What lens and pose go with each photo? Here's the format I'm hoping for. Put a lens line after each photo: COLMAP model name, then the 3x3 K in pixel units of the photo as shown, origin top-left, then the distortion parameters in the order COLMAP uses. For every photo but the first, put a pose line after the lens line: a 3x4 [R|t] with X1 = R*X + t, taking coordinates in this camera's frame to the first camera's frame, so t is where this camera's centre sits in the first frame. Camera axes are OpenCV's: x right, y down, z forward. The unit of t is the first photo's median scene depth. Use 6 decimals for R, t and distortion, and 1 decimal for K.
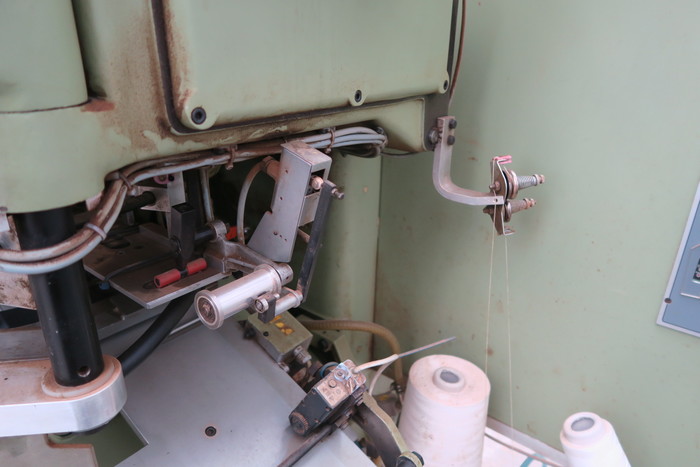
lens RADIAL K [[480.3, 0, 354.8], [0, 480.3, 230.8], [0, 0, 1]] dist [-0.023841, 0.004741]
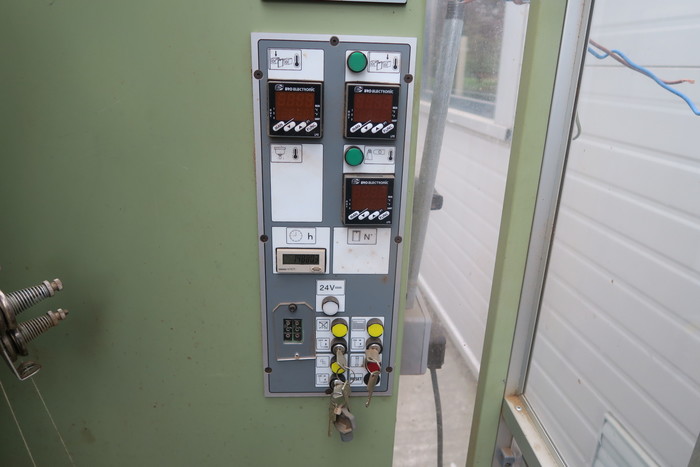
lens RADIAL K [[480.3, 0, 349.1], [0, 480.3, 232.9], [0, 0, 1]] dist [-0.023841, 0.004741]
pose [[0.762639, -0.221516, 0.607711, 0.295343], [0.237102, 0.969871, 0.055979, -0.112708], [-0.601801, 0.101398, 0.792183, 0.189959]]
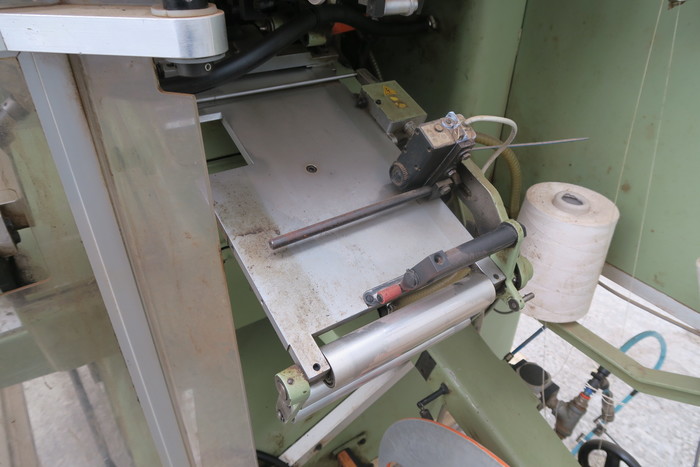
lens RADIAL K [[480.3, 0, 356.4], [0, 480.3, 234.4], [0, 0, 1]] dist [-0.023841, 0.004741]
pose [[0.956440, 0.156036, -0.246729, 0.050307], [-0.108649, 0.974716, 0.195253, 0.288719], [0.270957, -0.159941, 0.949211, 0.033691]]
